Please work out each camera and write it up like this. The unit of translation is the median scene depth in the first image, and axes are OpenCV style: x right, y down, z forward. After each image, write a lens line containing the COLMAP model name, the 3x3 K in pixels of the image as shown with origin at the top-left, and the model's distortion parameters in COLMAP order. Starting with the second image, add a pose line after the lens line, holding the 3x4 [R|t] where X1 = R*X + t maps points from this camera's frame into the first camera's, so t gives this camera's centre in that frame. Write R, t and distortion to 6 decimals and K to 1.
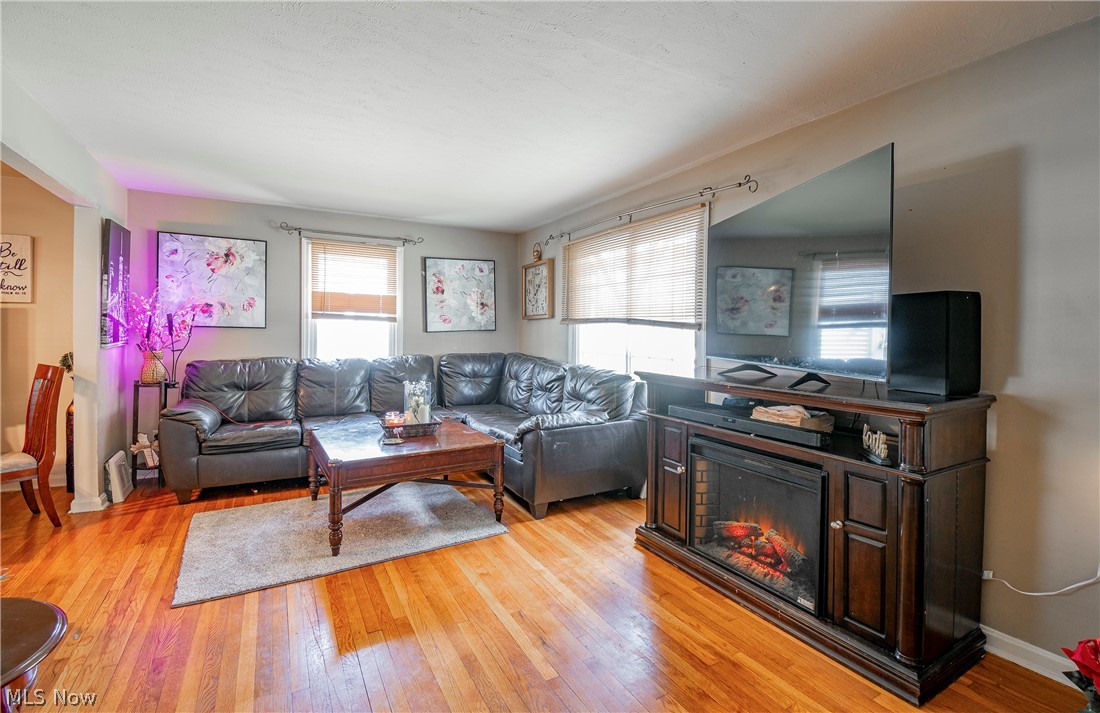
lens RADIAL K [[493.0, 0, 549.3], [0, 493.0, 336.1], [0, 0, 1]] dist [0.000788, -0.018484]
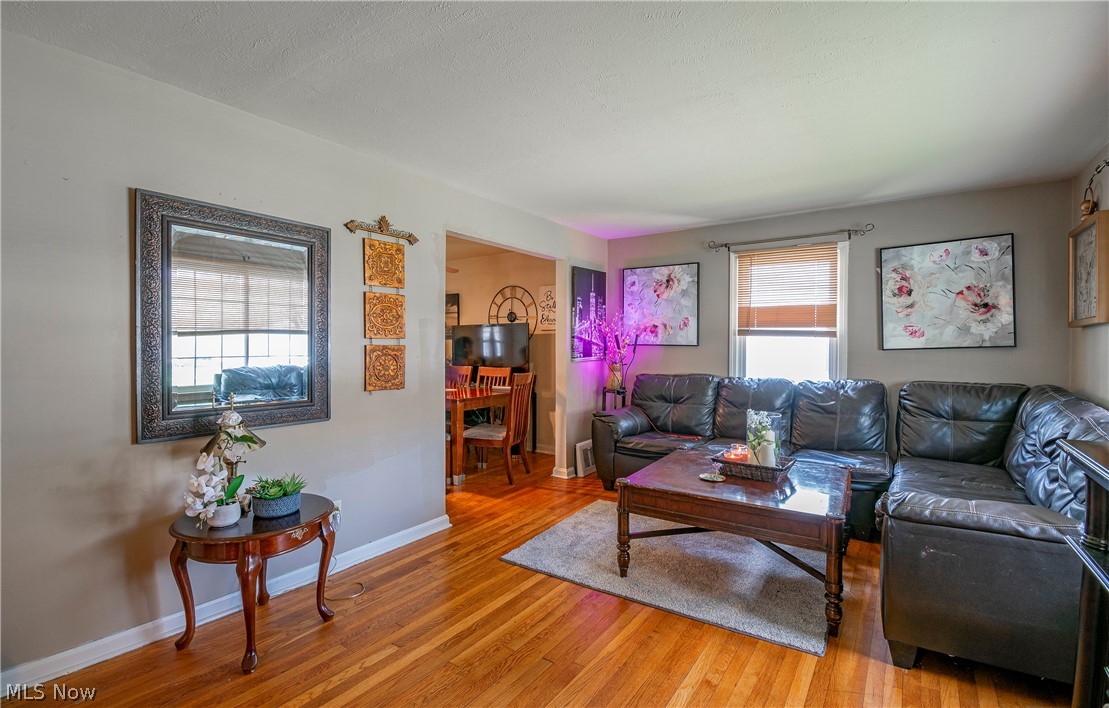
lens RADIAL K [[491.7, 0, 554.5], [0, 491.7, 354.0], [0, 0, 1]] dist [-0.015959, -0.000621]
pose [[0.421467, 0.007411, -0.906813, 0.252902], [-0.007339, 0.999962, 0.004761, -0.001704], [0.906814, 0.004648, 0.421505, 0.297955]]
